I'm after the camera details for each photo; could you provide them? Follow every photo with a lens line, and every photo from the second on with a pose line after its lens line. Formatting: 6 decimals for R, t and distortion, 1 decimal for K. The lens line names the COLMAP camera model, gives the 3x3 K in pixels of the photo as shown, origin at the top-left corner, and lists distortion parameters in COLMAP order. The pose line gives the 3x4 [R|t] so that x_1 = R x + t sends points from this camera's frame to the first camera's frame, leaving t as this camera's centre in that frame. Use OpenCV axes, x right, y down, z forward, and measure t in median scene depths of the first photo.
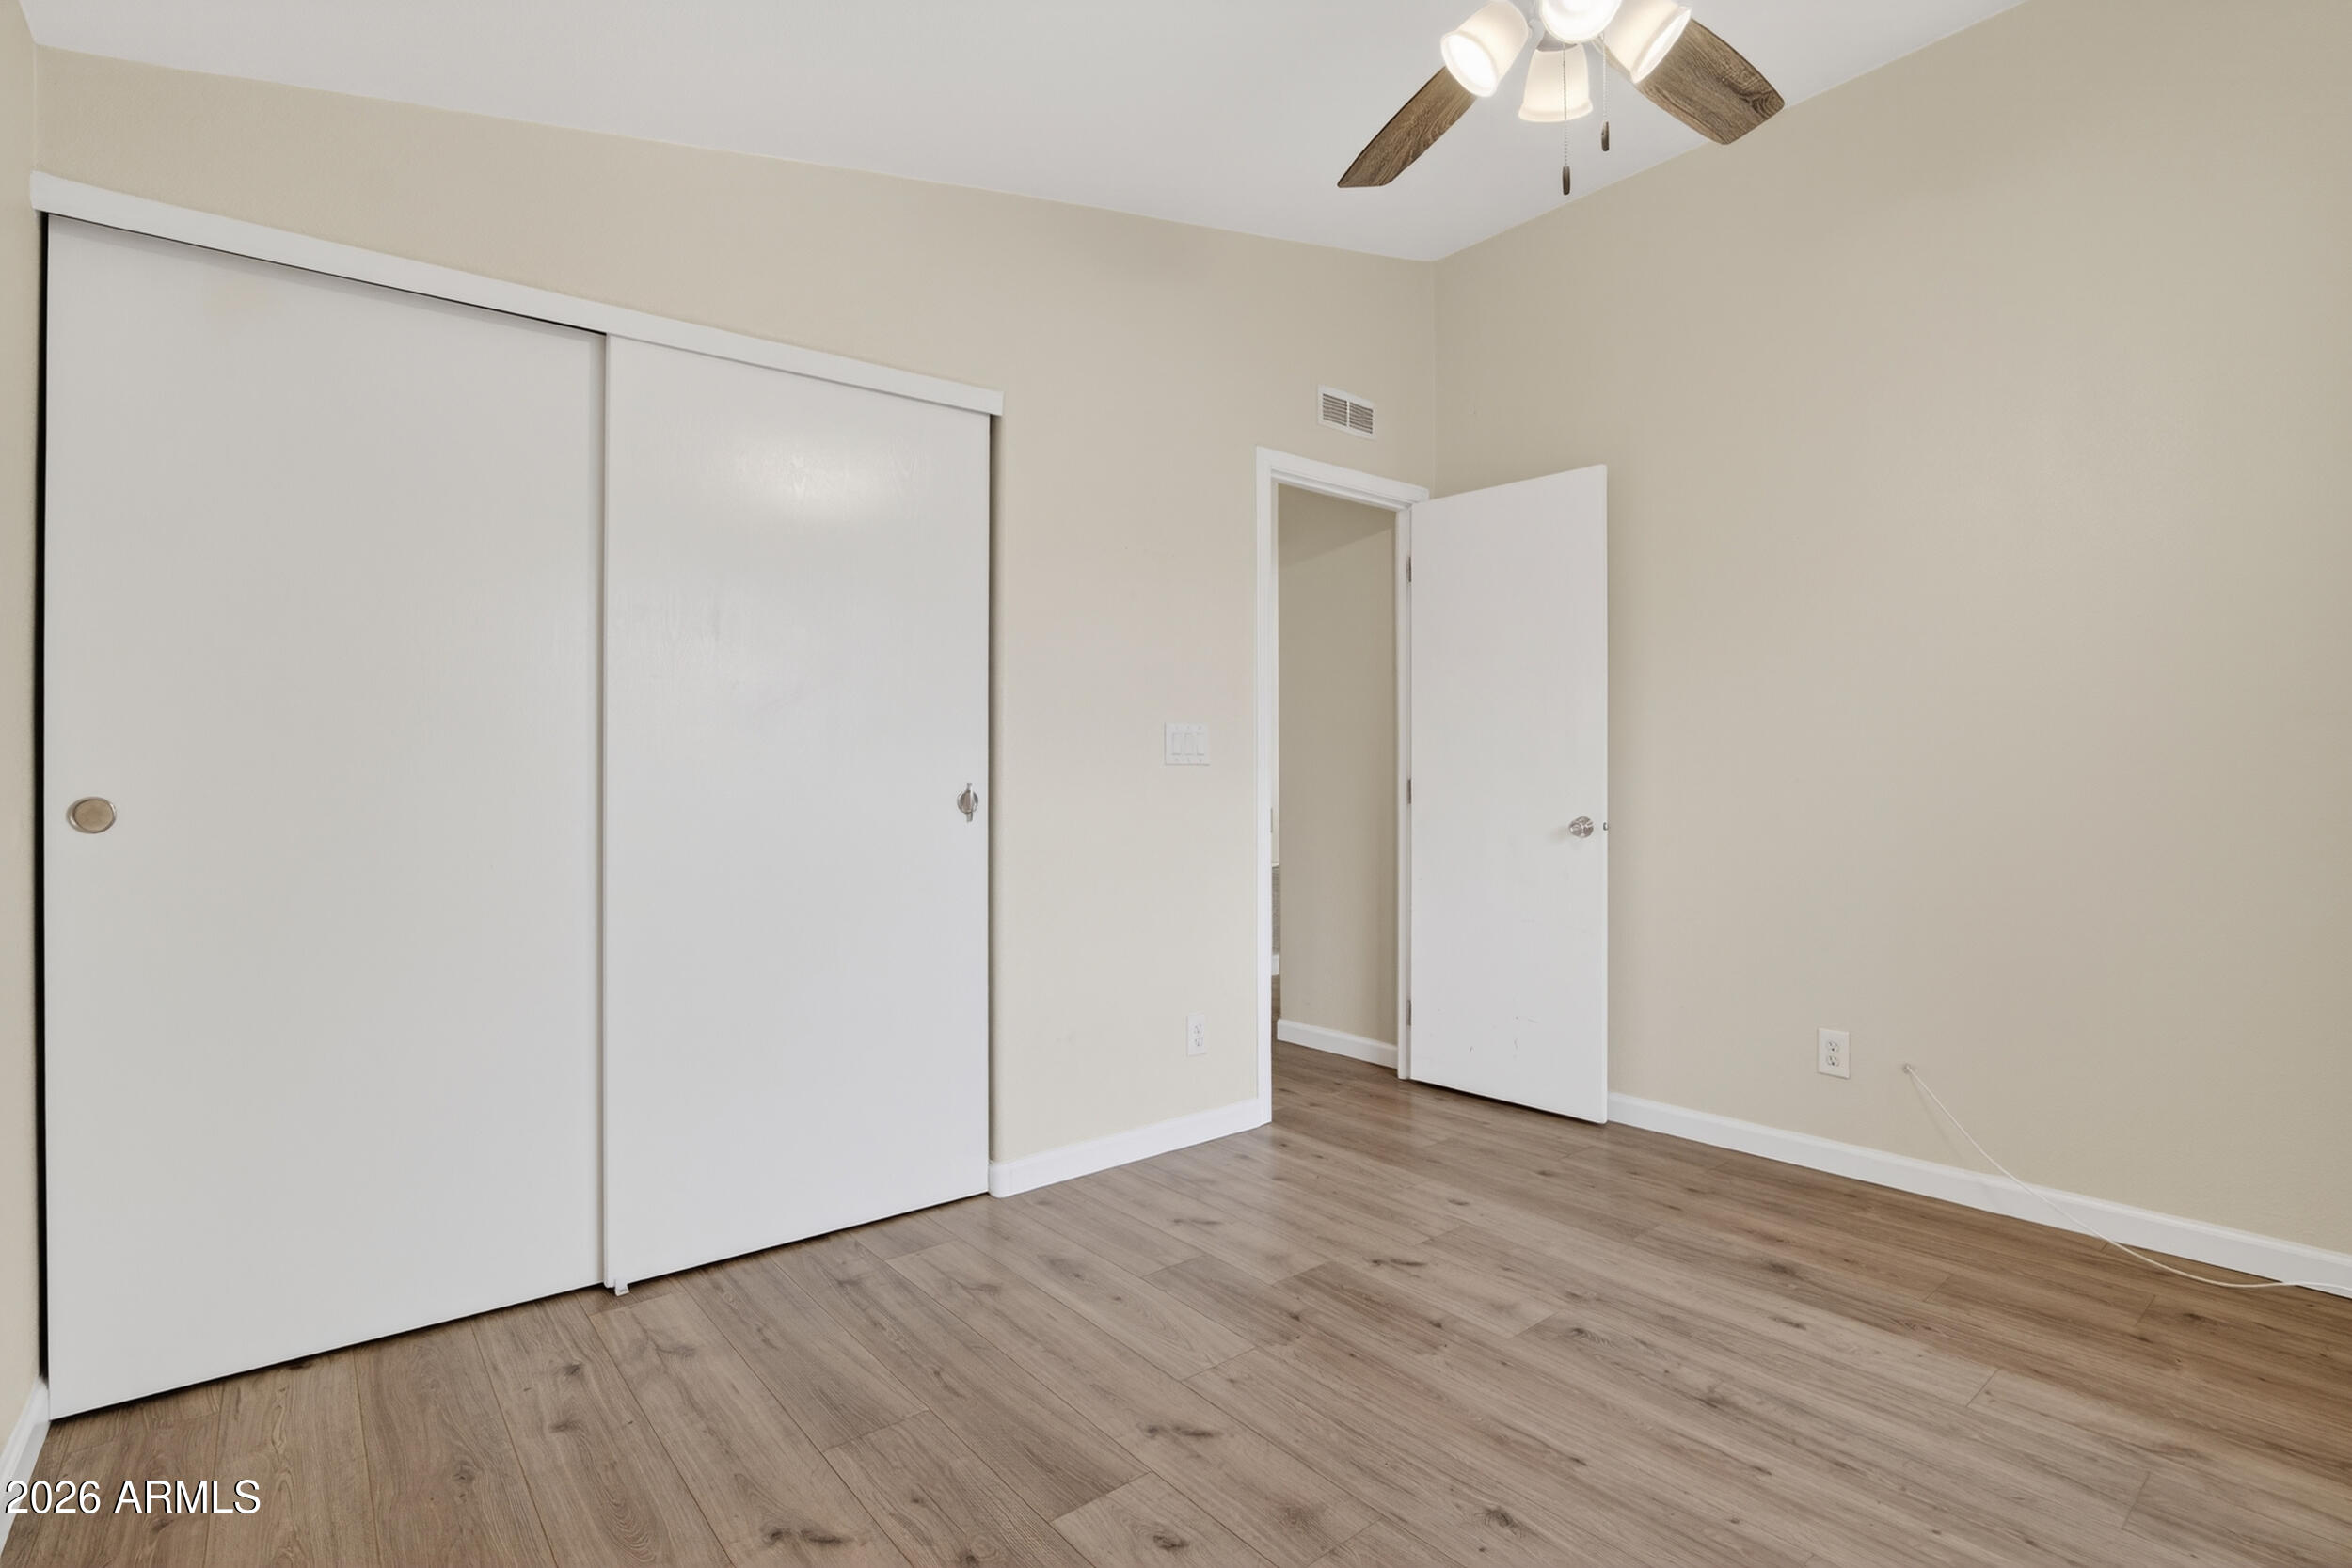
lens RADIAL K [[1105.2, 0, 1174.2], [0, 1105.2, 777.3], [0, 0, 1]] dist [-0.031189, 0.003622]
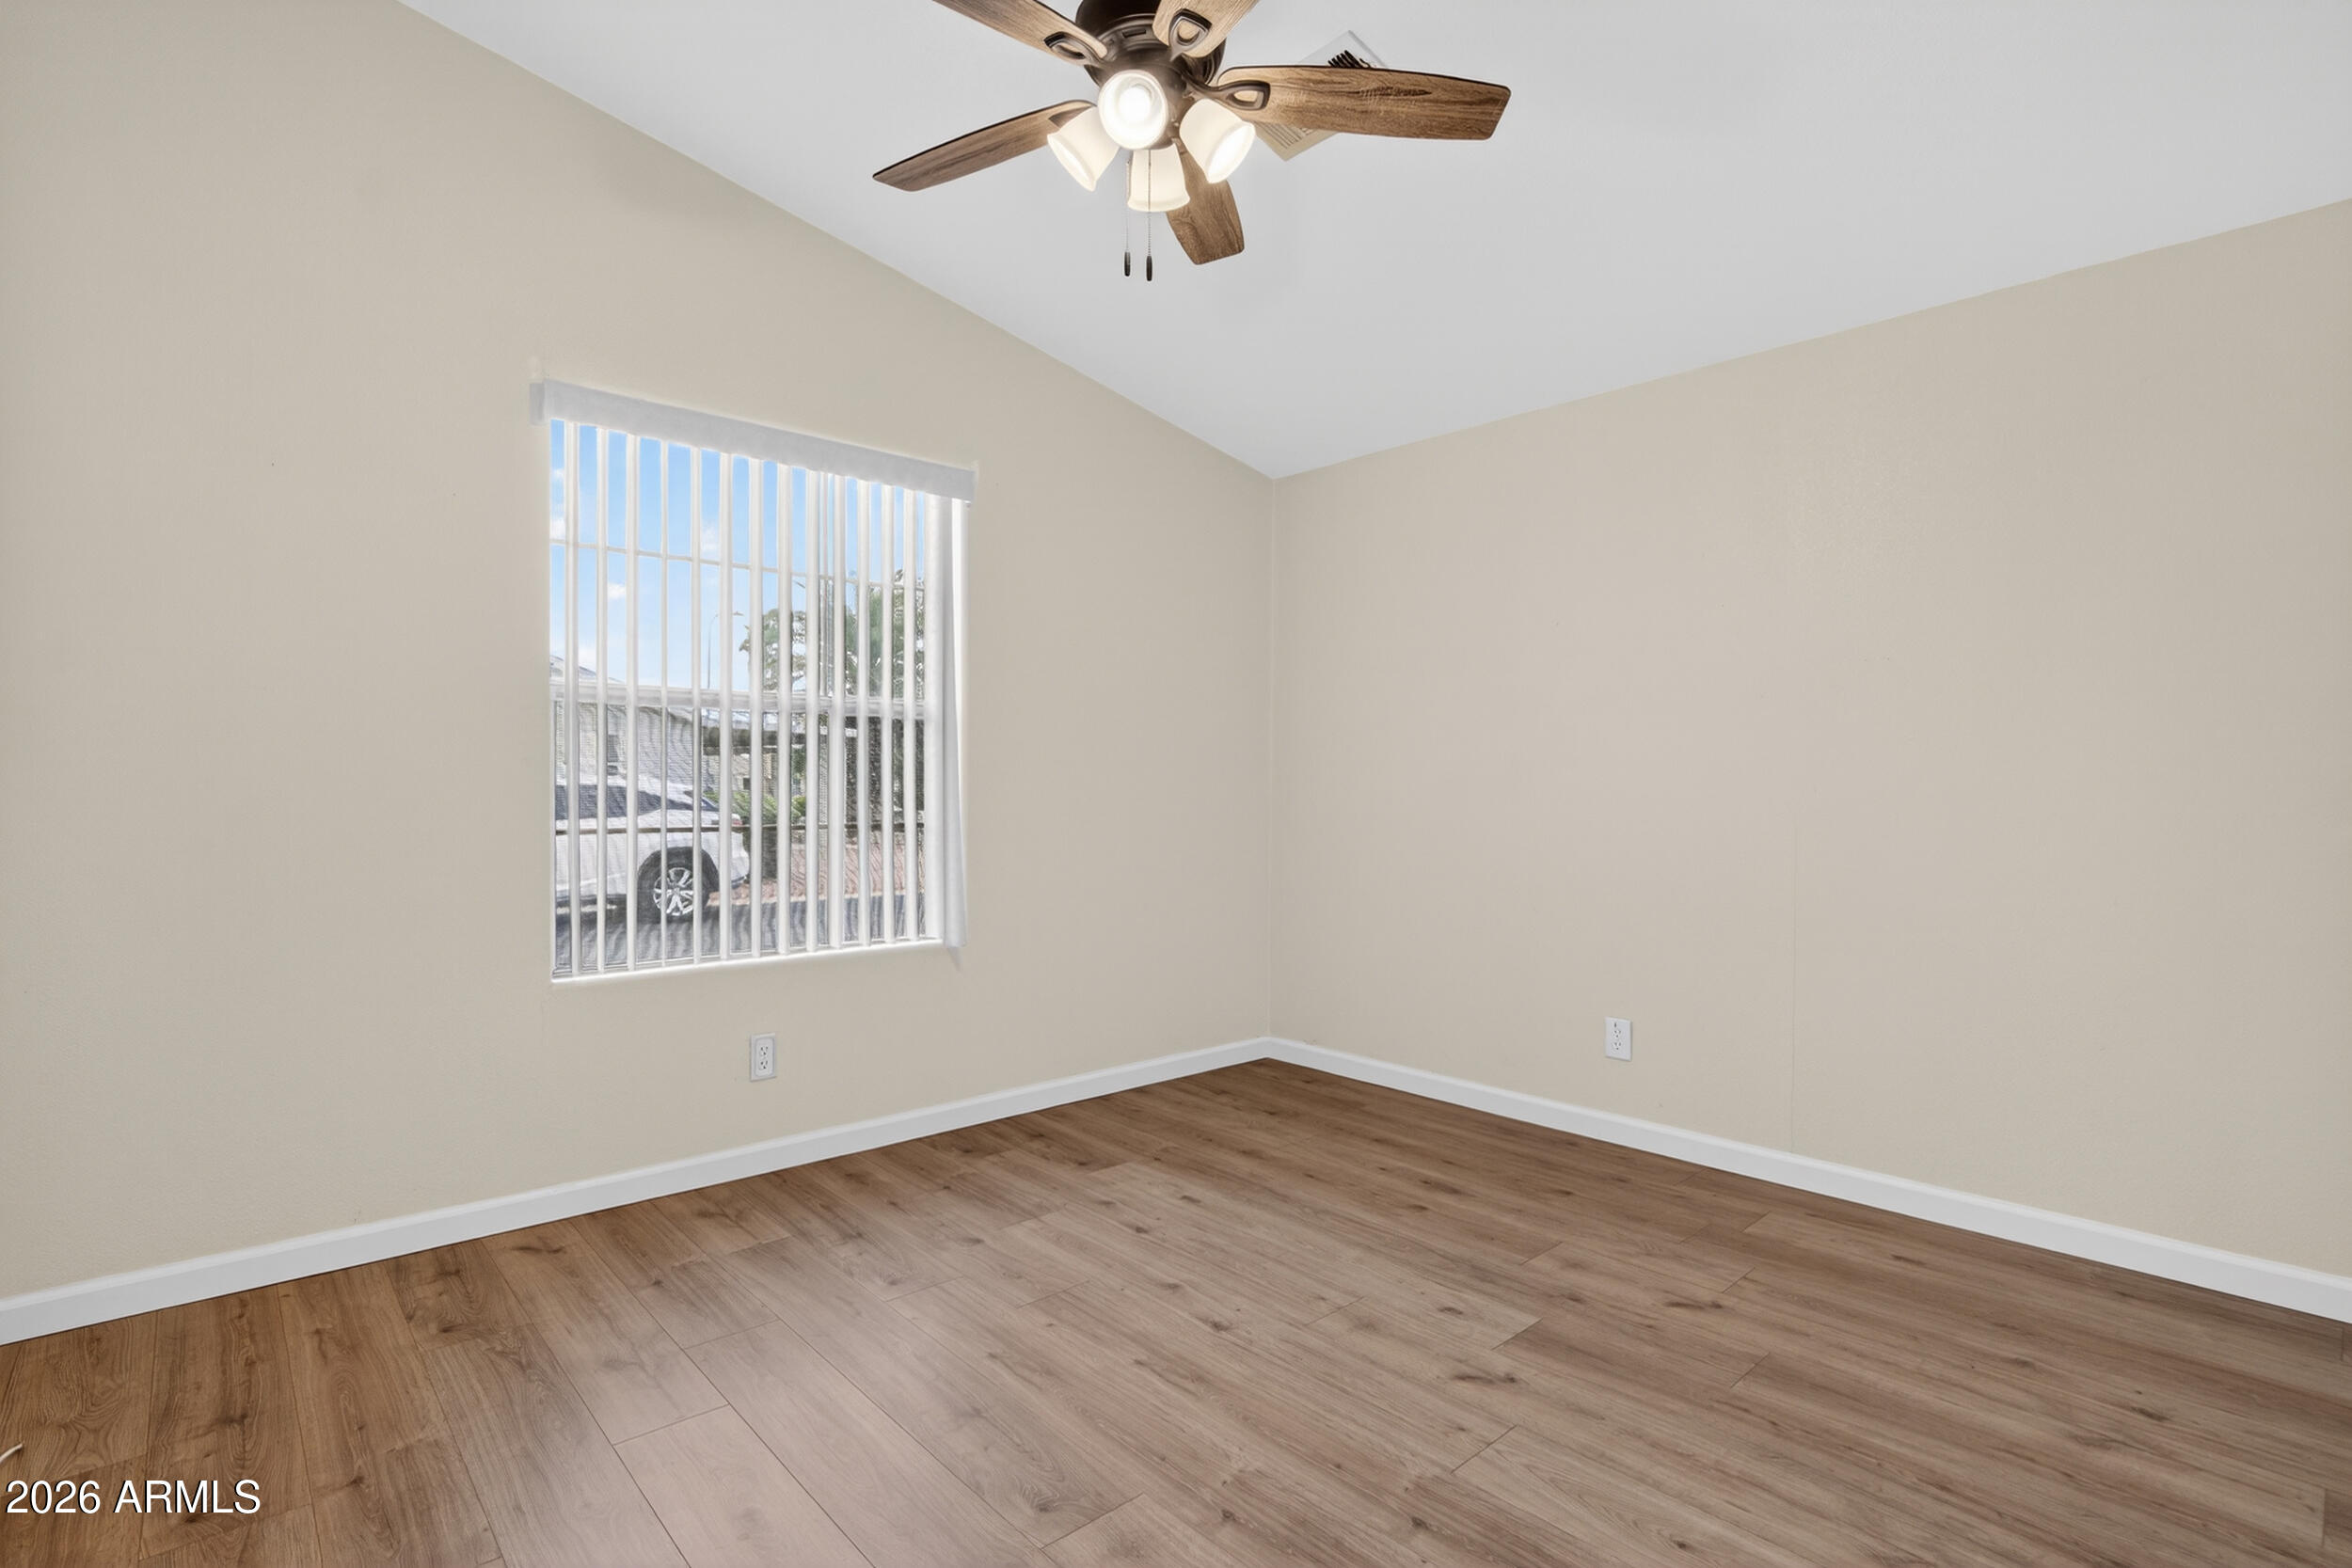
lens RADIAL K [[1105.2, 0, 1167.7], [0, 1105.2, 785.8], [0, 0, 1]] dist [-0.031189, 0.003622]
pose [[-0.998684, -0.001515, -0.051271, 0.361033], [-0.001549, 0.999999, 0.000610, 0.000251], [0.051270, 0.000688, -0.998685, 1.961927]]
